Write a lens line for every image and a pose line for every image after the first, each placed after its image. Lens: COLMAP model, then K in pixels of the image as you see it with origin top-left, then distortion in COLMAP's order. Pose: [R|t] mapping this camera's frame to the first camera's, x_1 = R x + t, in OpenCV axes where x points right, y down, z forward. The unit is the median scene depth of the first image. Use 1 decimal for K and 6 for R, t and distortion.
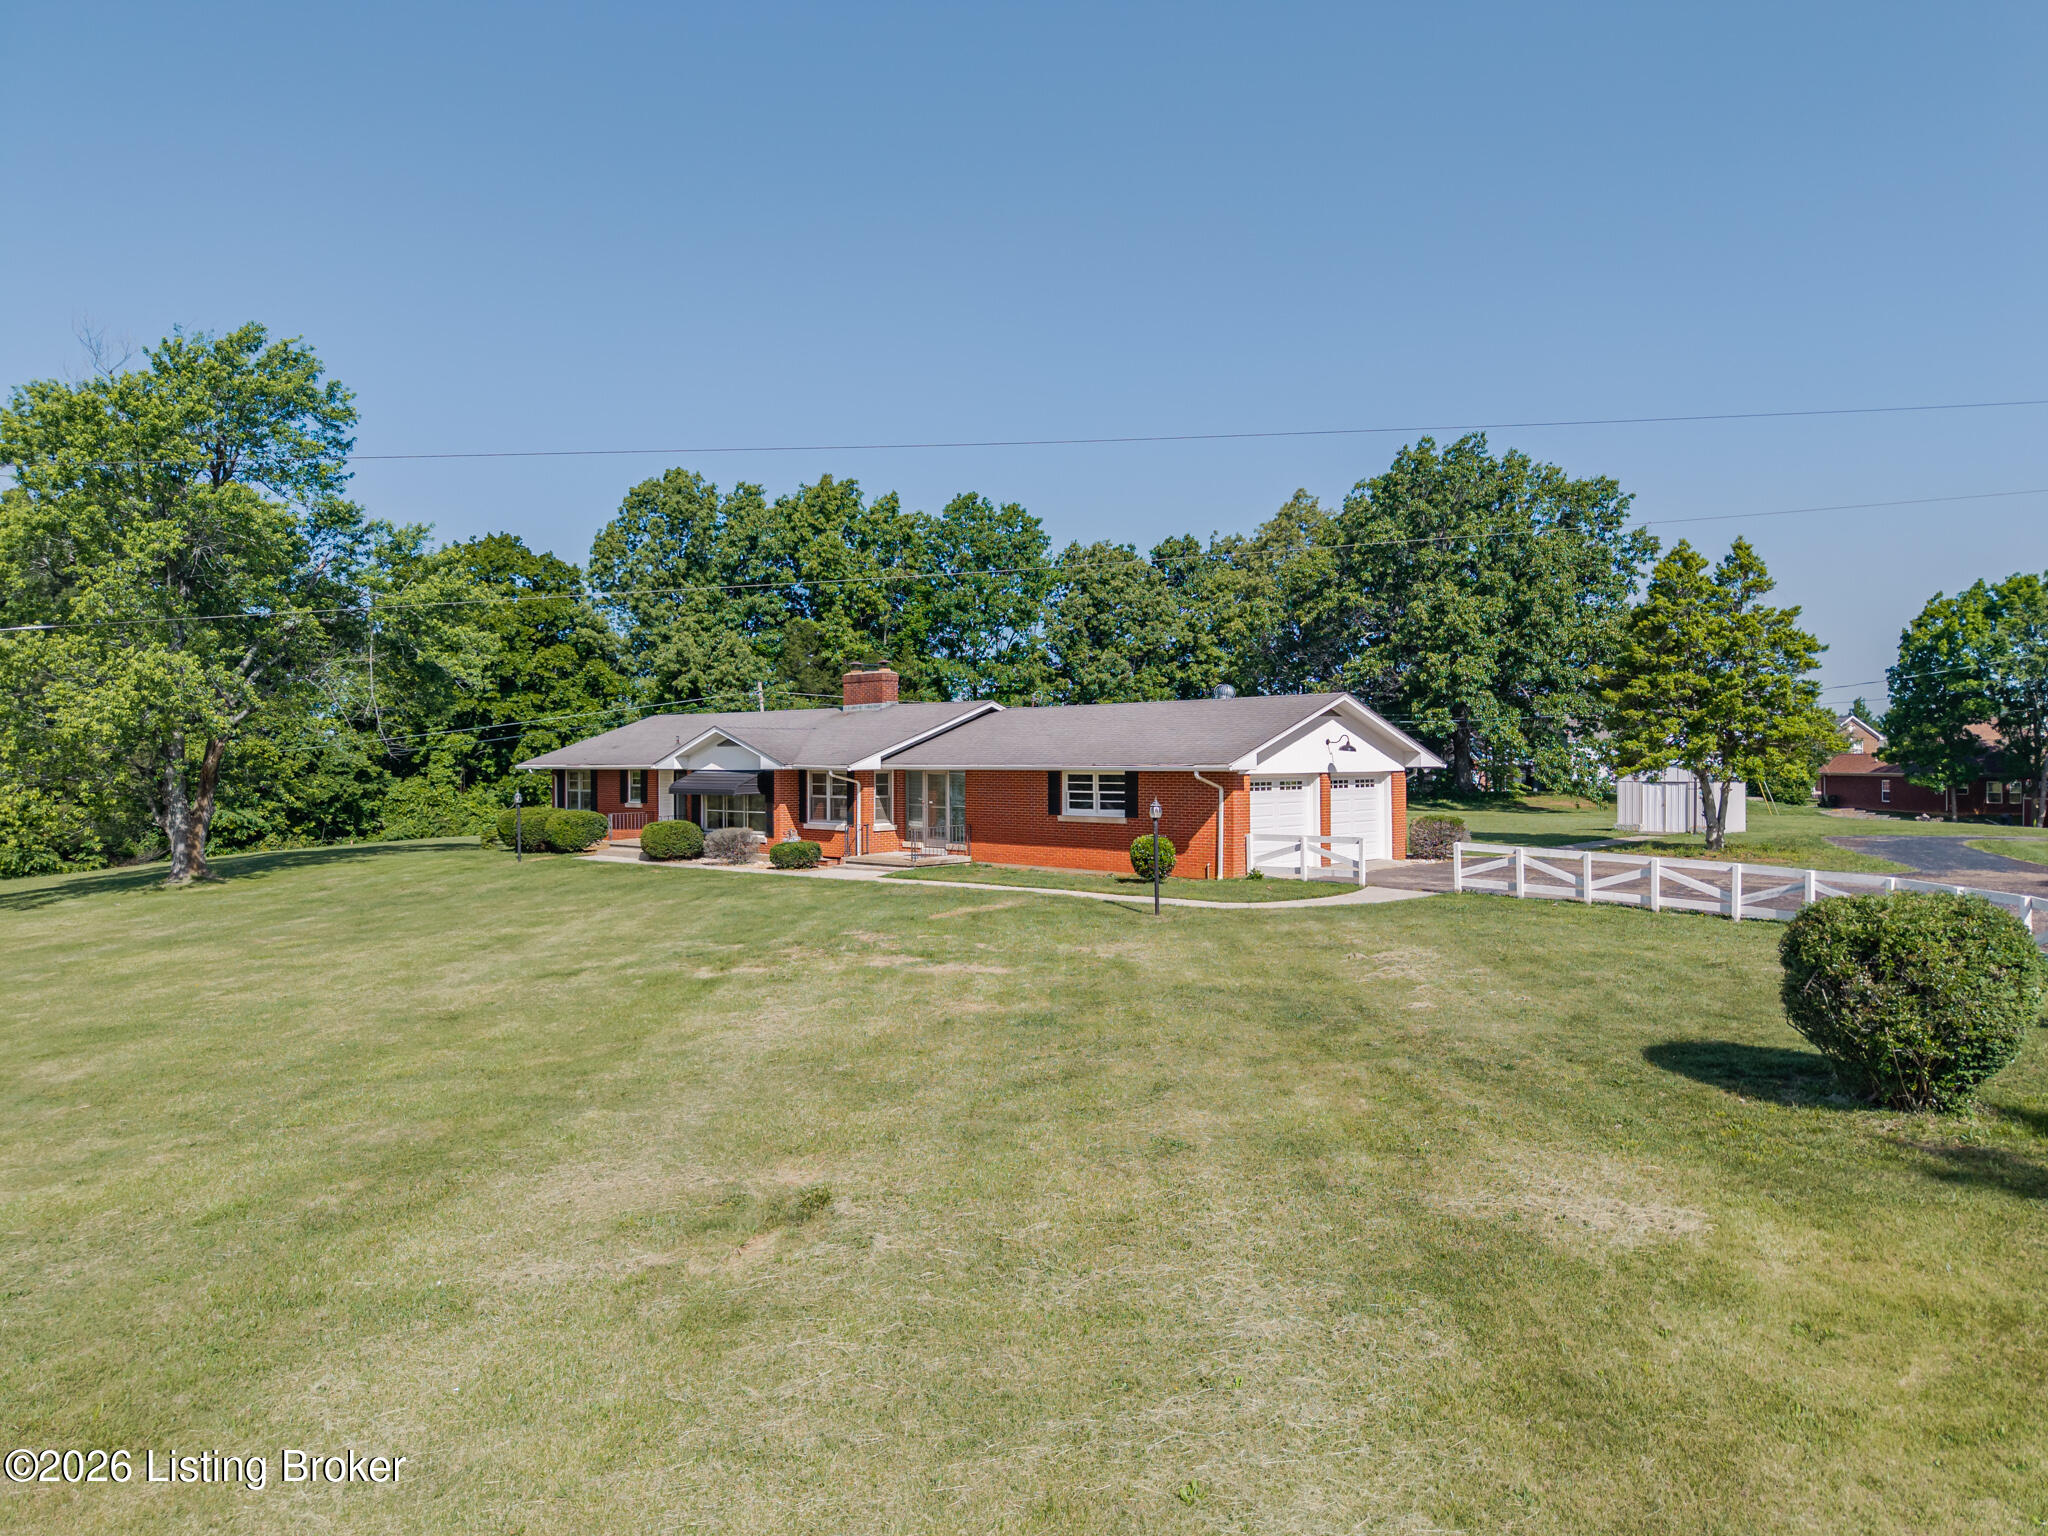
lens RADIAL K [[1378.3, 0, 1024.0], [0, 1378.3, 768.0], [0, 0, 1]] dist [0.007590, -0.005995]
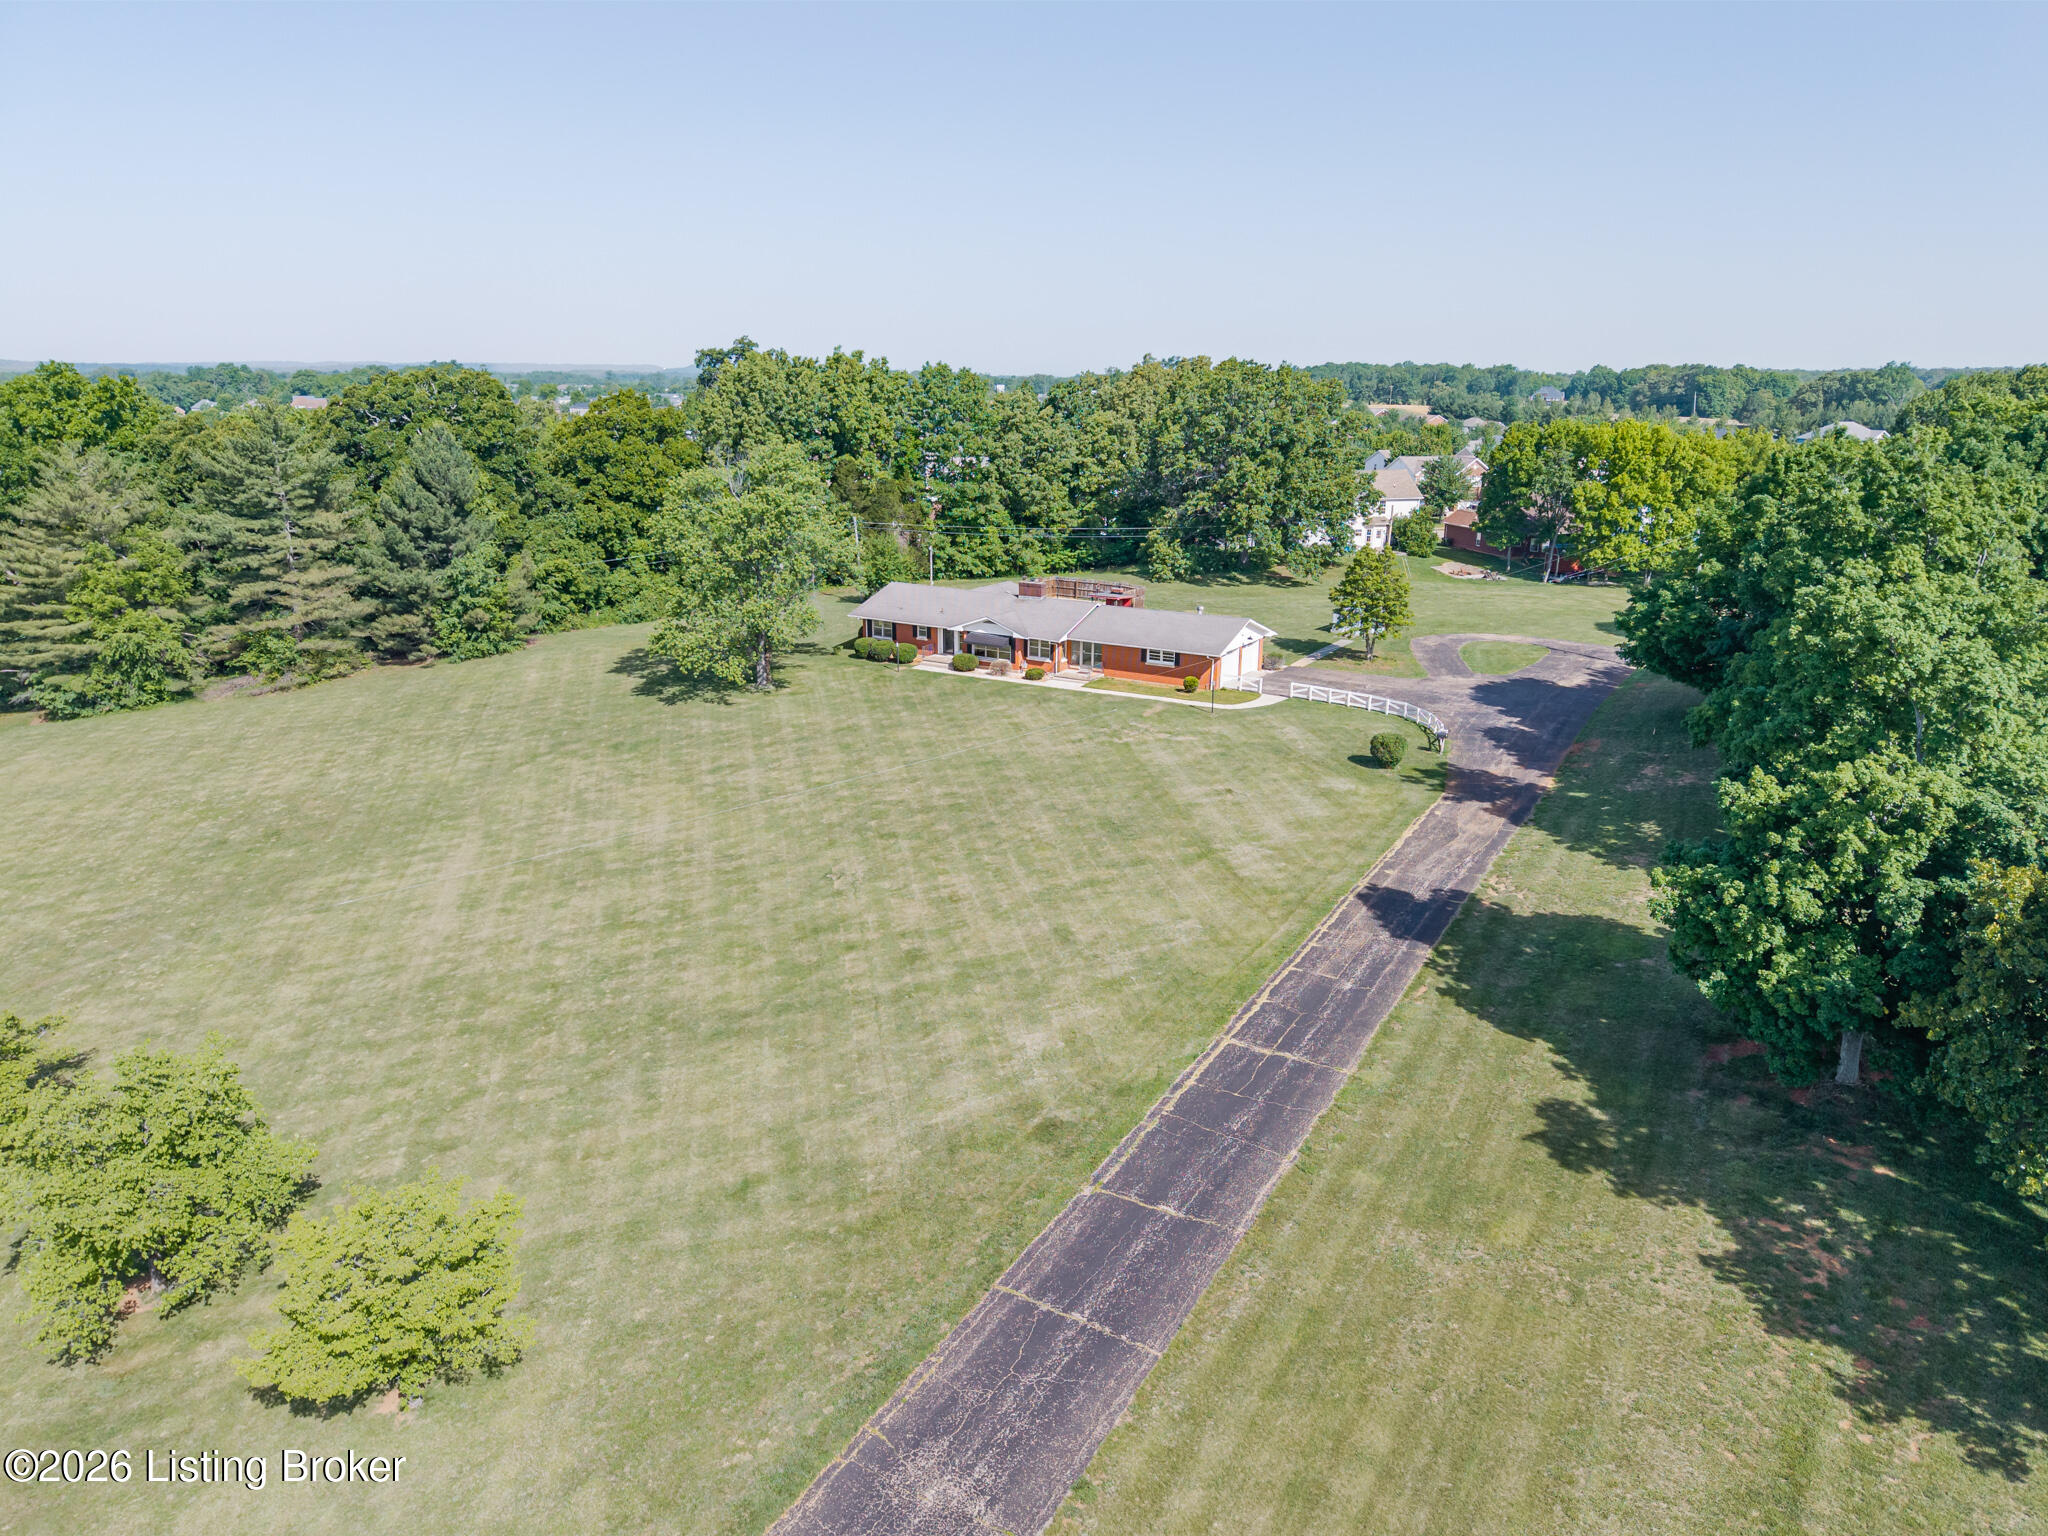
lens RADIAL K [[1376.9, 0, 1052.2], [0, 1376.9, 772.3], [0, 0, 1]] dist [0.051552, 0.000486]
pose [[0.975083, -0.050566, 0.215999, -0.644666], [-0.009751, 0.962965, 0.269450, -0.418949], [-0.221625, -0.264843, 0.938478, -1.356688]]
